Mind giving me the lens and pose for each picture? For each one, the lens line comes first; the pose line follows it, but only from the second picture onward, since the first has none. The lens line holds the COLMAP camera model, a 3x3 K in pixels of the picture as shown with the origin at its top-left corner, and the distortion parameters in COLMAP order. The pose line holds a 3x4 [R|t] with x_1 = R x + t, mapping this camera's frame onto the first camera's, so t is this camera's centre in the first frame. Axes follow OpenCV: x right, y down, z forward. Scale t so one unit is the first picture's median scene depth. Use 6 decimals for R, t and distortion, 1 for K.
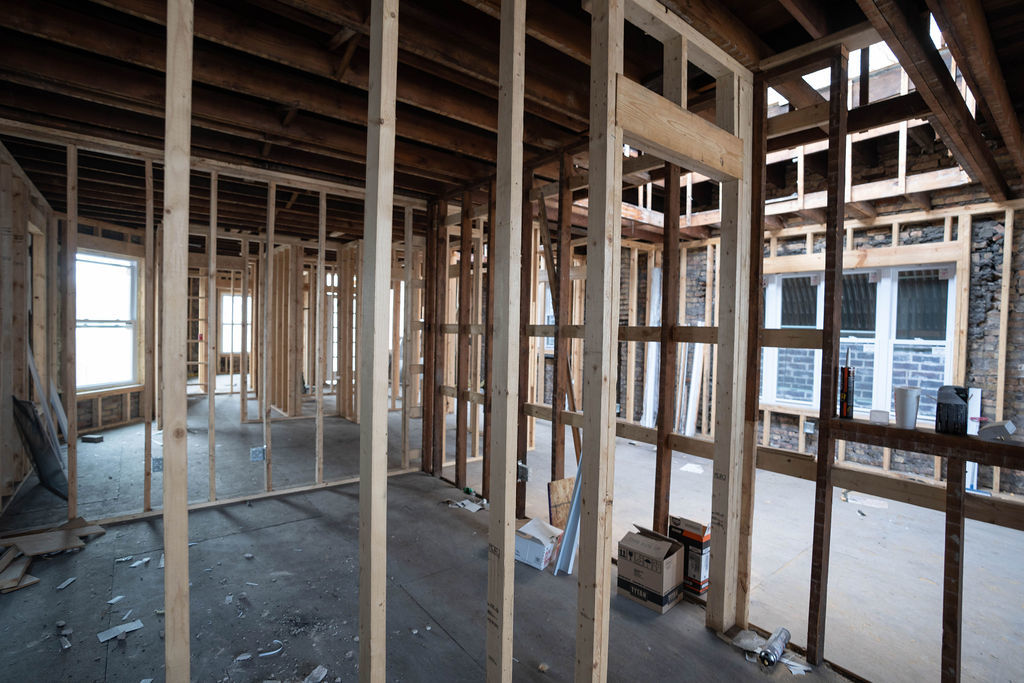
lens RADIAL K [[477.6, 0, 520.0], [0, 477.6, 347.4], [0, 0, 1]] dist [-0.016569, 0.001684]
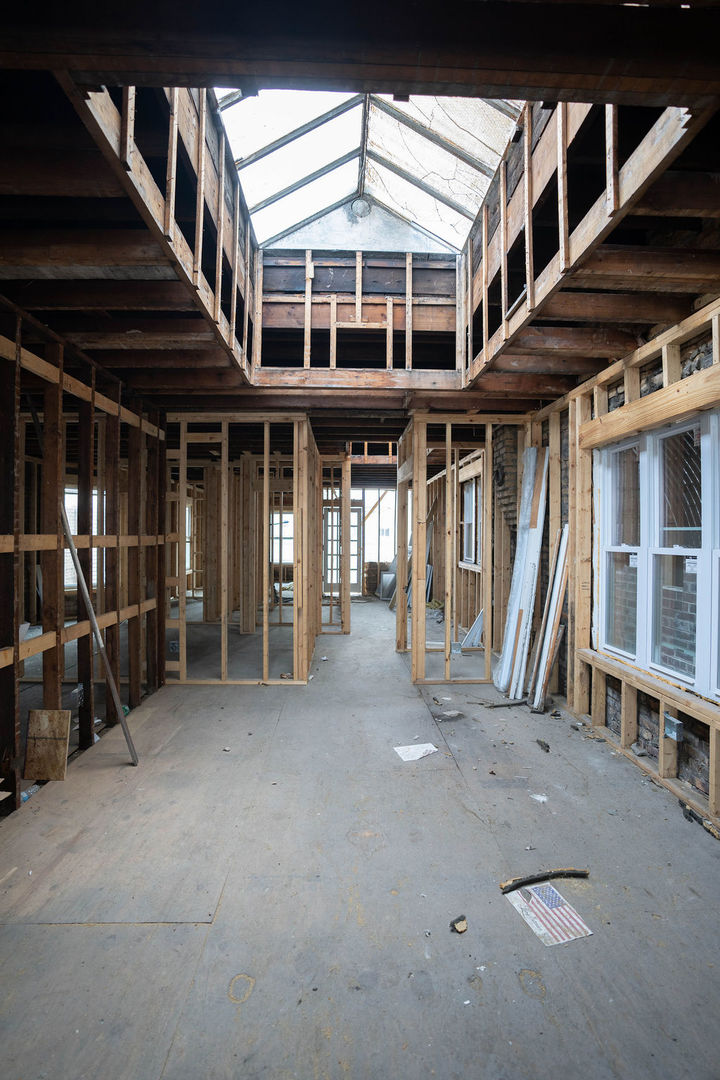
lens RADIAL K [[496.5, 0, 364.8], [0, 496.5, 534.1], [0, 0, 1]] dist [-0.030719, 0.006034]
pose [[0.794060, -0.016411, -0.607618, 0.759219], [-0.017140, 0.998633, -0.049371, -0.005695], [0.607598, 0.049617, 0.792693, 0.441517]]
